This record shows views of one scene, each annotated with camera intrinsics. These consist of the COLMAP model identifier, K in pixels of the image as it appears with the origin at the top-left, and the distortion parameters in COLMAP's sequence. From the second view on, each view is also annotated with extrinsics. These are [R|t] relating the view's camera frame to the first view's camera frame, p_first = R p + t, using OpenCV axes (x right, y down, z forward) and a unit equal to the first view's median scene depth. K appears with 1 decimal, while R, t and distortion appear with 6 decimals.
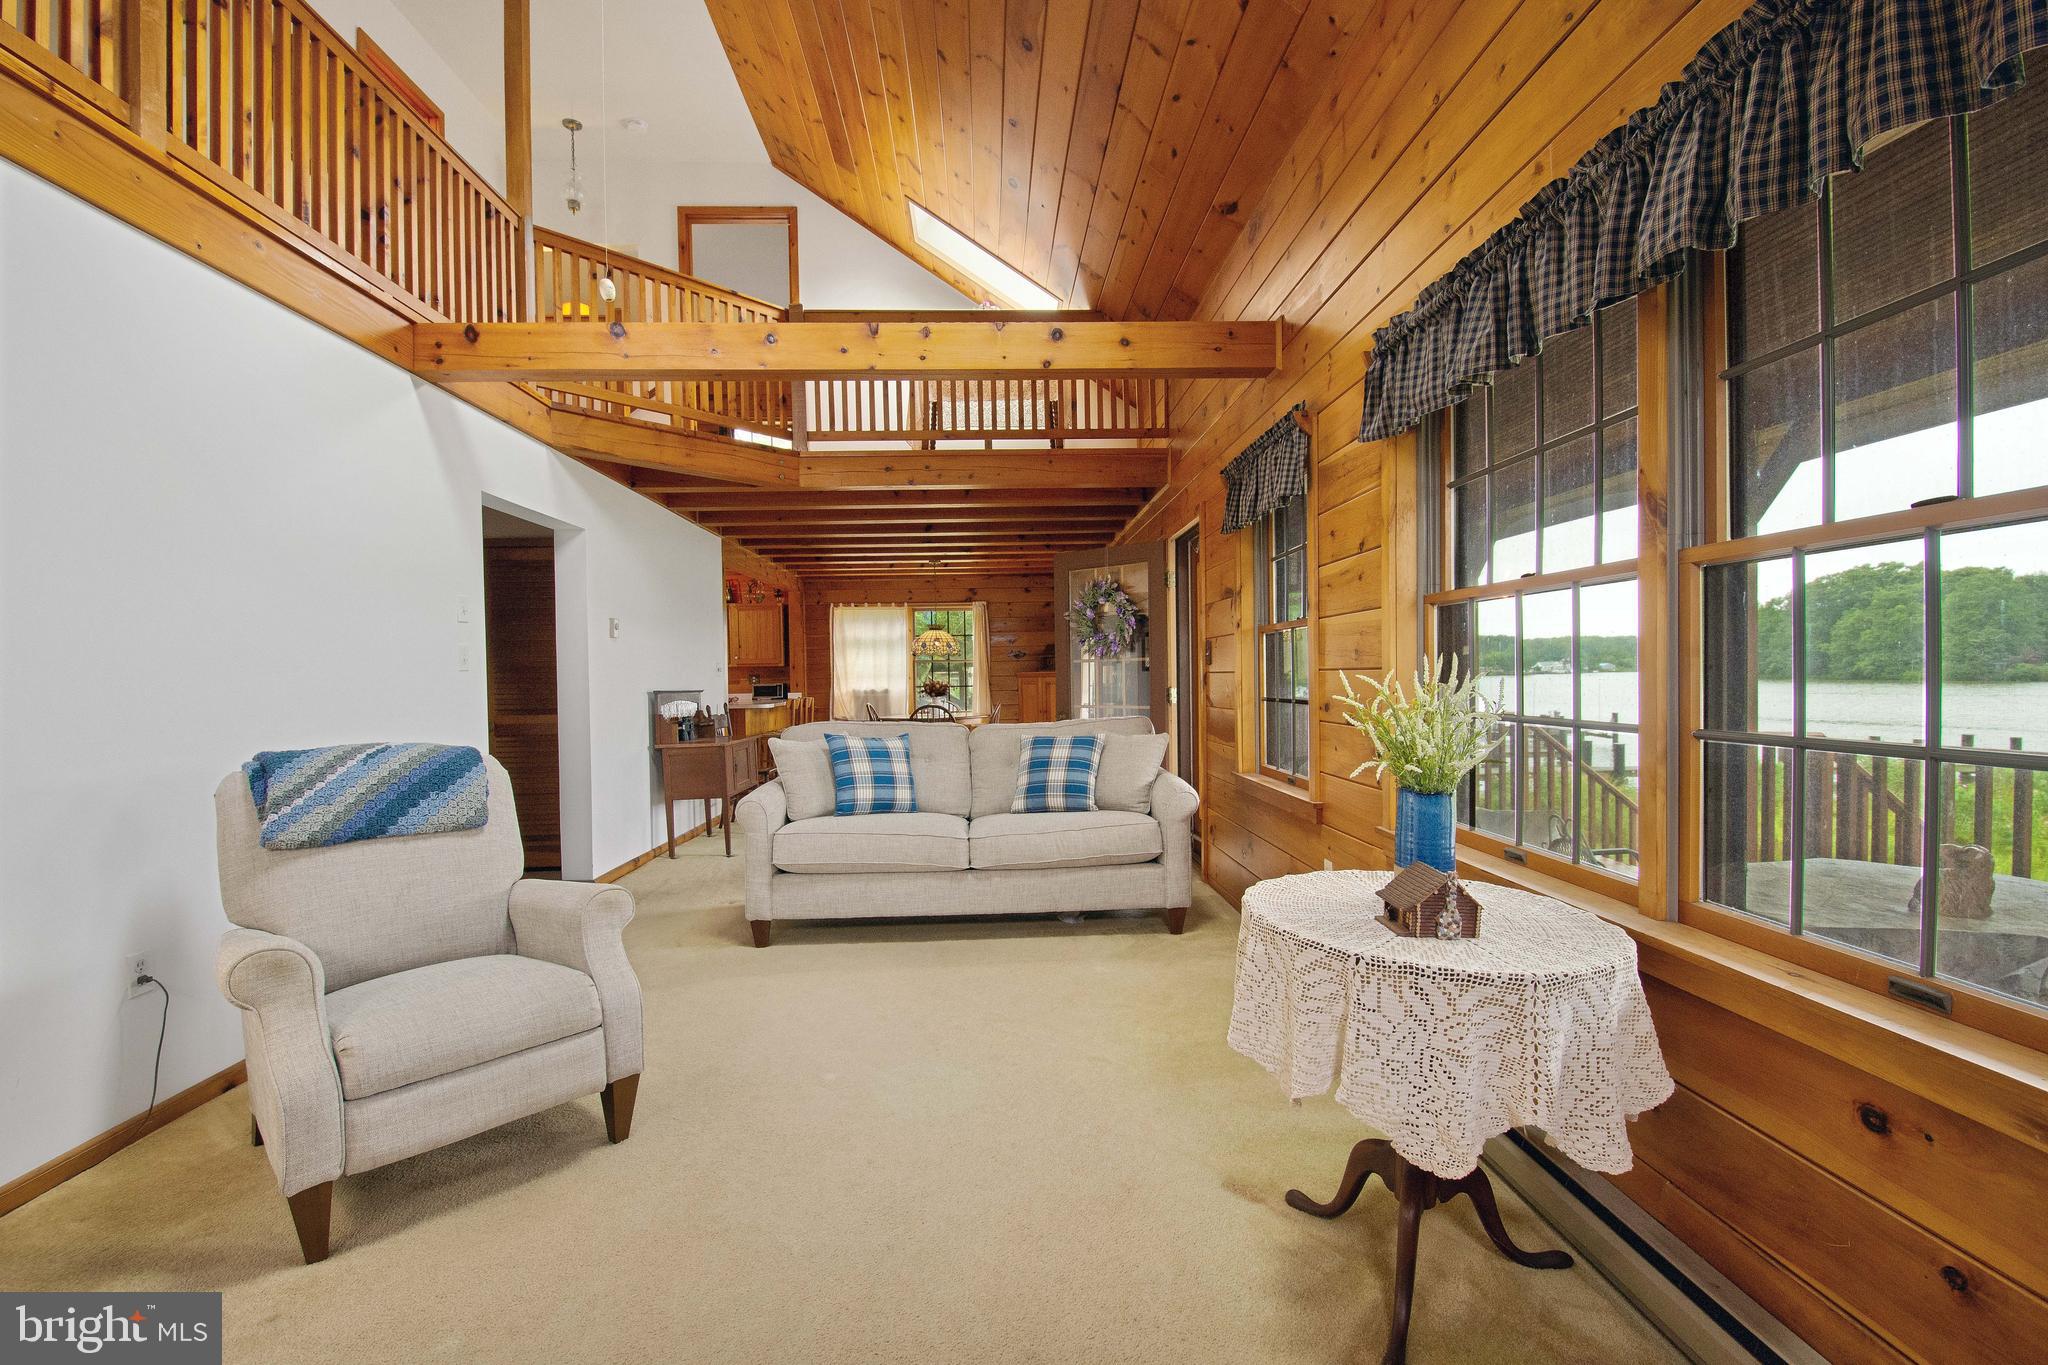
lens RADIAL K [[892.2, 0, 1026.8], [0, 892.2, 694.1], [0, 0, 1]] dist [0.013453, -0.023937]
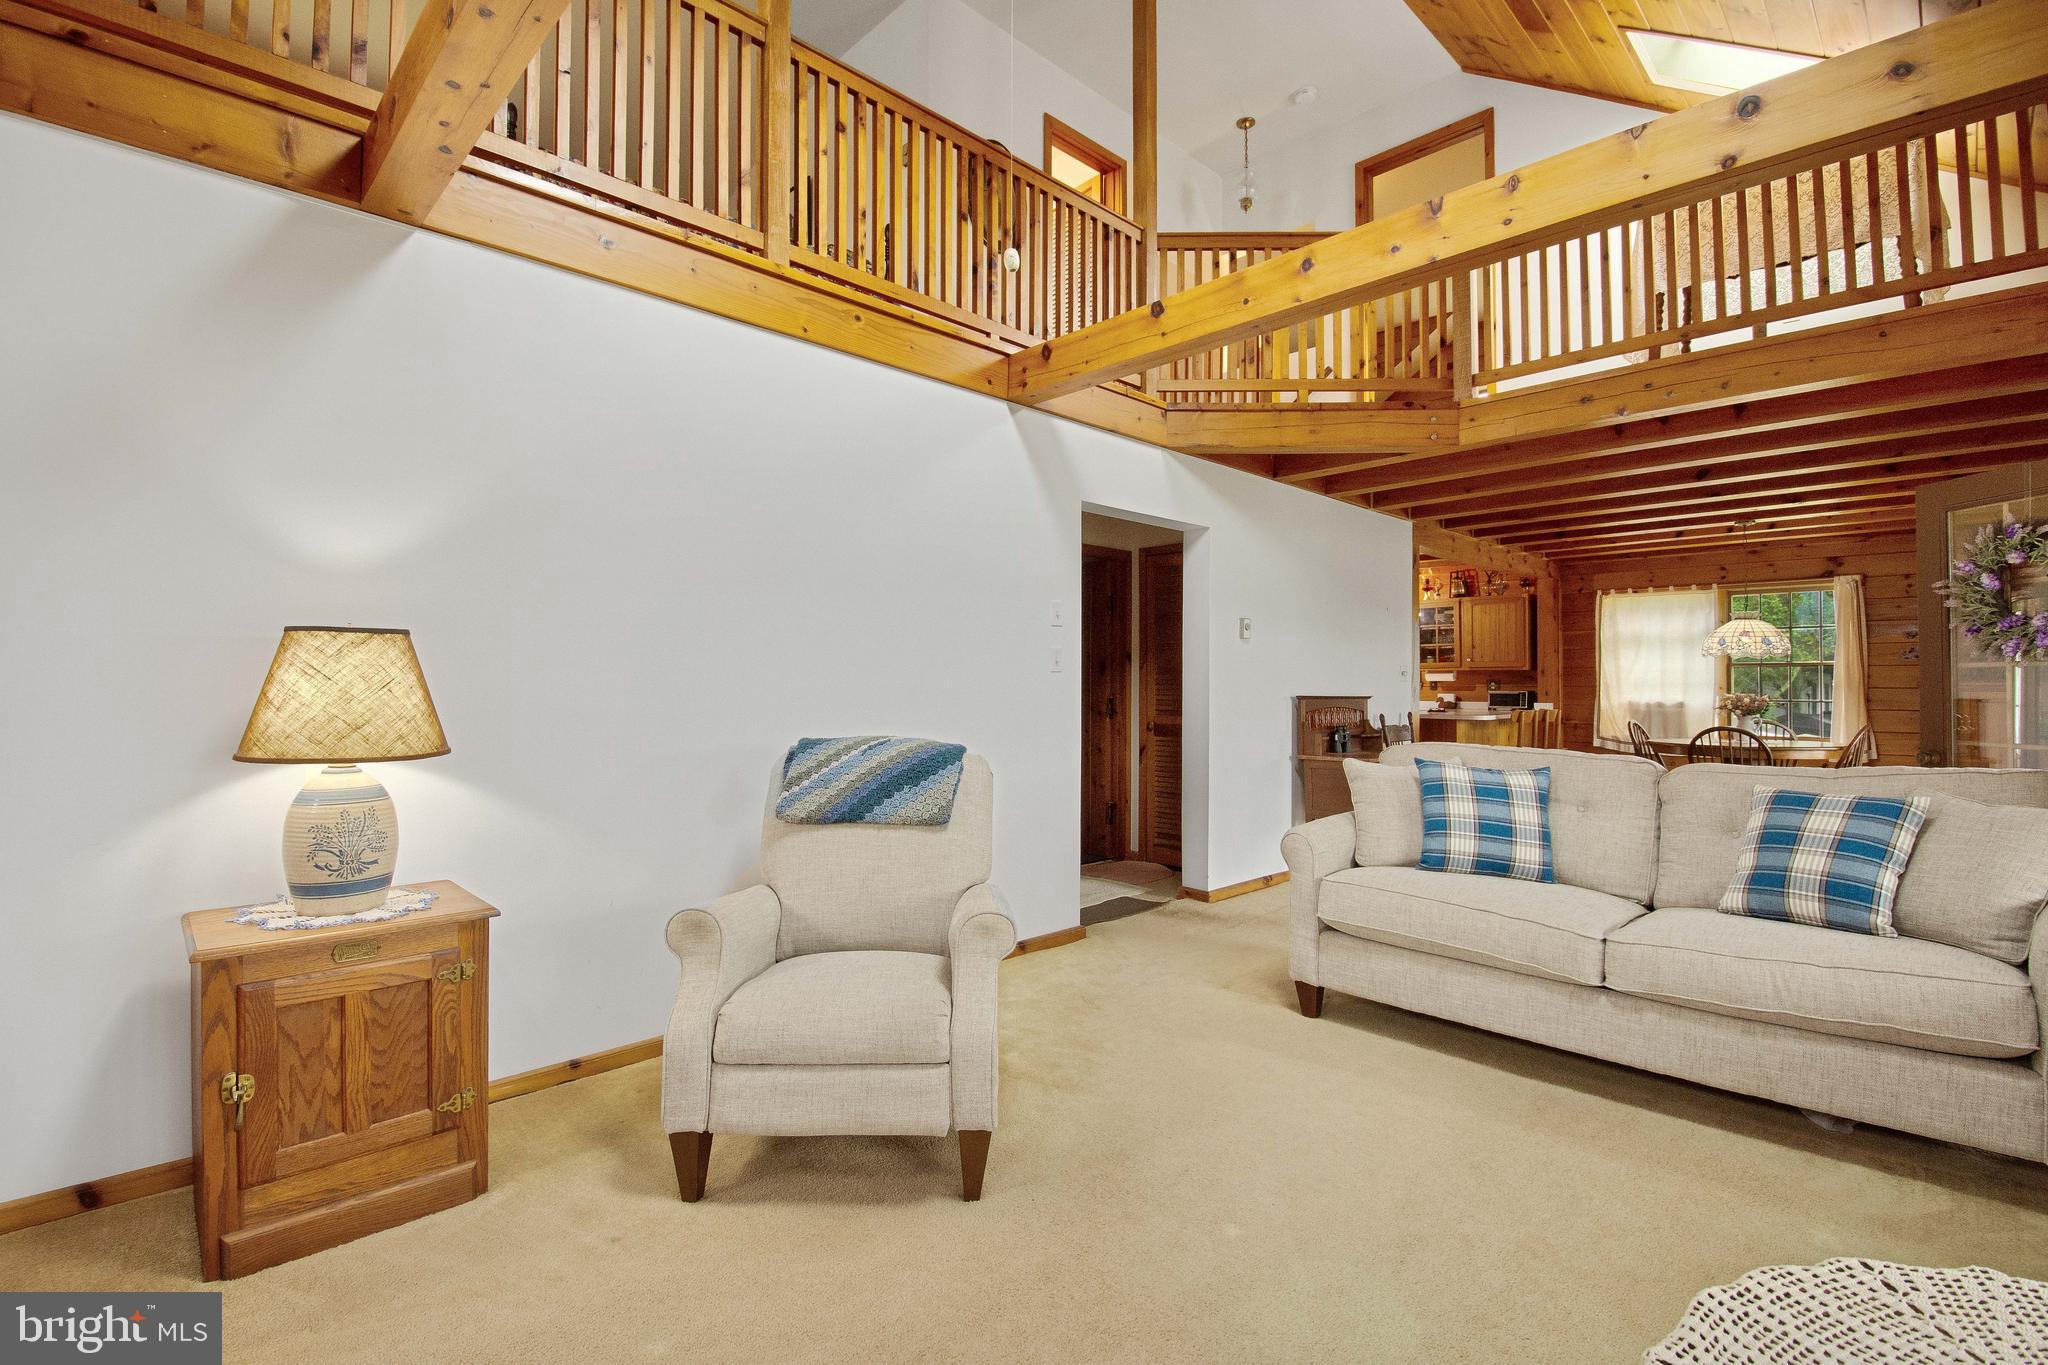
lens RADIAL K [[921.2, 0, 1020.6], [0, 921.2, 665.7], [0, 0, 1]] dist [0.015441, -0.025977]
pose [[0.657831, 0.003516, -0.753158, 0.143405], [-0.029697, 0.999333, -0.021273, -0.007759], [0.752580, 0.036360, 0.657496, 0.219625]]
